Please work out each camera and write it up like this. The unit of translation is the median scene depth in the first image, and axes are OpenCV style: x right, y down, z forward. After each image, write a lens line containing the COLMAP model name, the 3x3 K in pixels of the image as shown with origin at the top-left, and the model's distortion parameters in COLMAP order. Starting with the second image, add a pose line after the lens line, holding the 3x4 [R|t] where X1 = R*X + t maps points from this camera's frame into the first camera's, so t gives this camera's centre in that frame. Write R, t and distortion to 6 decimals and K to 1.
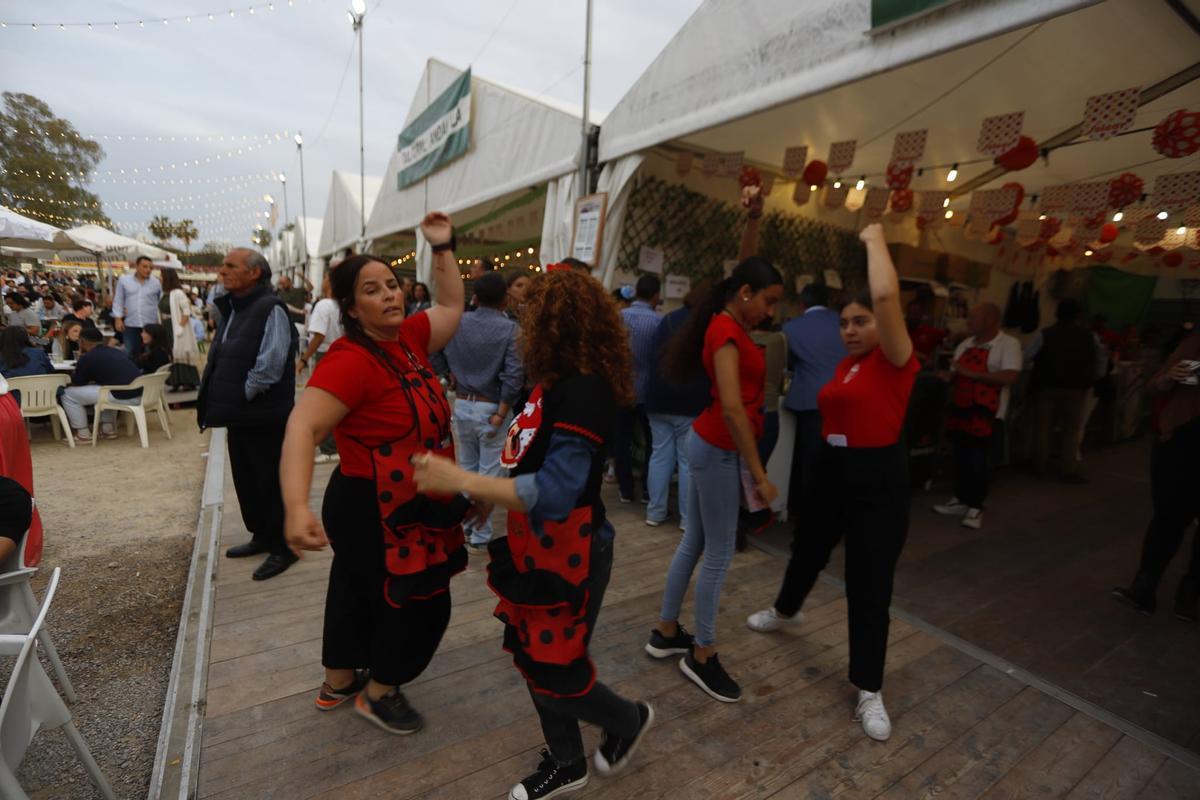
lens RADIAL K [[567.9, 0, 600.0], [0, 567.9, 400.0], [0, 0, 1]] dist [0.003218, 0.000401]
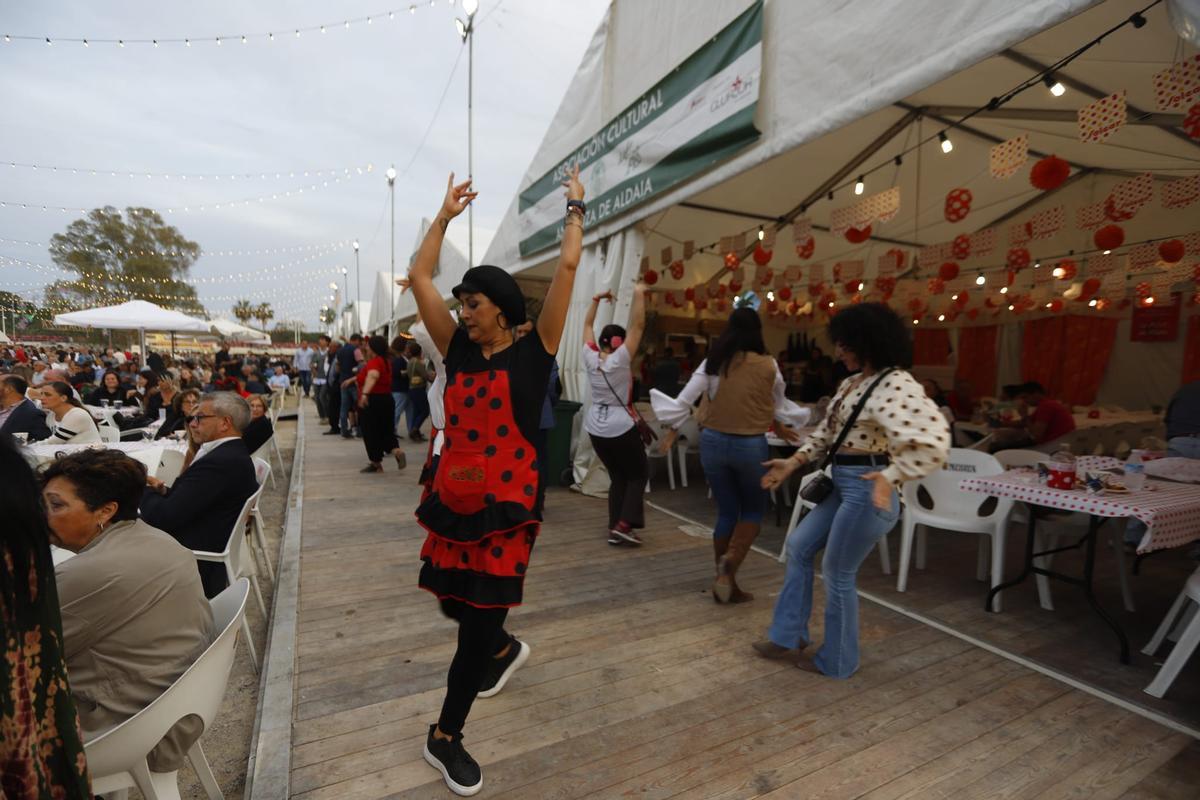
lens RADIAL K [[584.4, 0, 600.0], [0, 584.4, 400.0], [0, 0, 1]] dist [0.016407, 0.000863]
pose [[0.995135, -0.028037, -0.094451, 0.208621], [0.017475, 0.993684, -0.110845, 0.080664], [0.096962, 0.108655, 0.989339, -0.346193]]
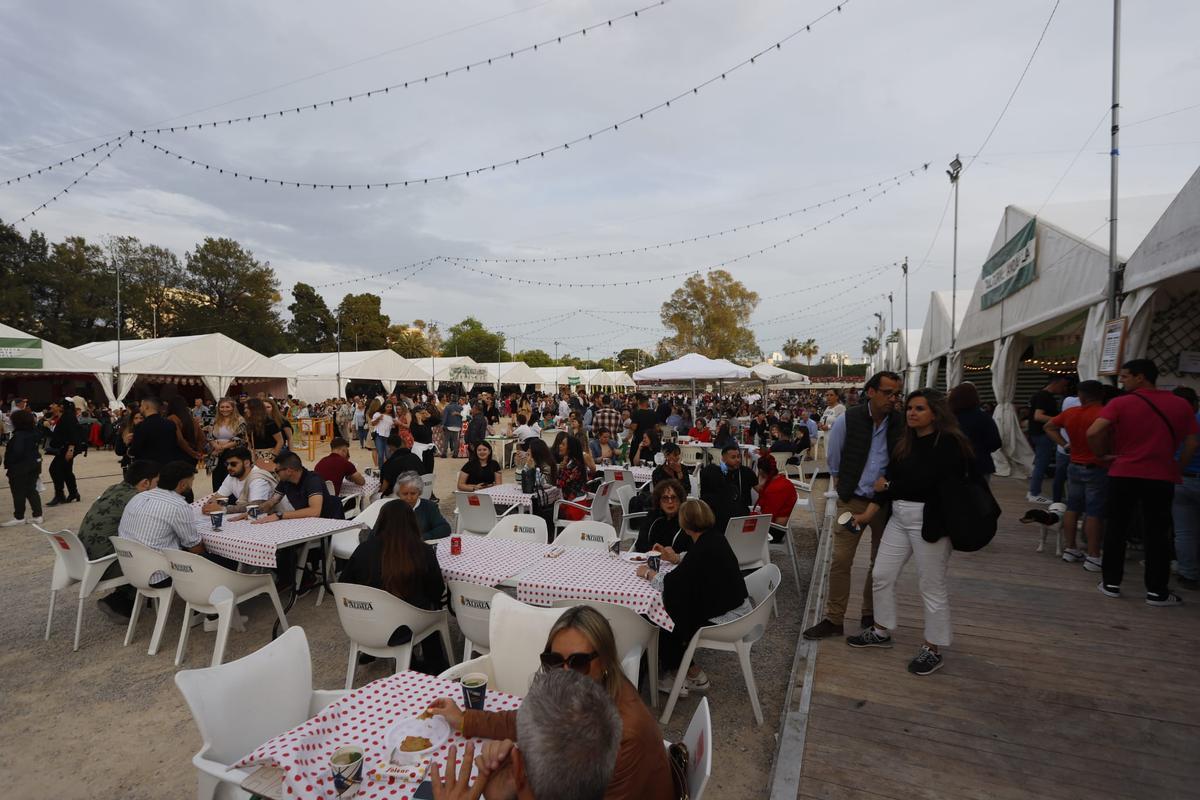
lens RADIAL K [[588.5, 0, 574.0], [0, 588.5, 416.7], [0, 0, 1]] dist [-0.000431, -0.000750]
pose [[0.545674, -0.019662, -0.837767, 0.130950], [-0.105382, 0.990178, -0.091879, 0.031877], [0.831345, 0.138422, 0.538242, -0.211143]]
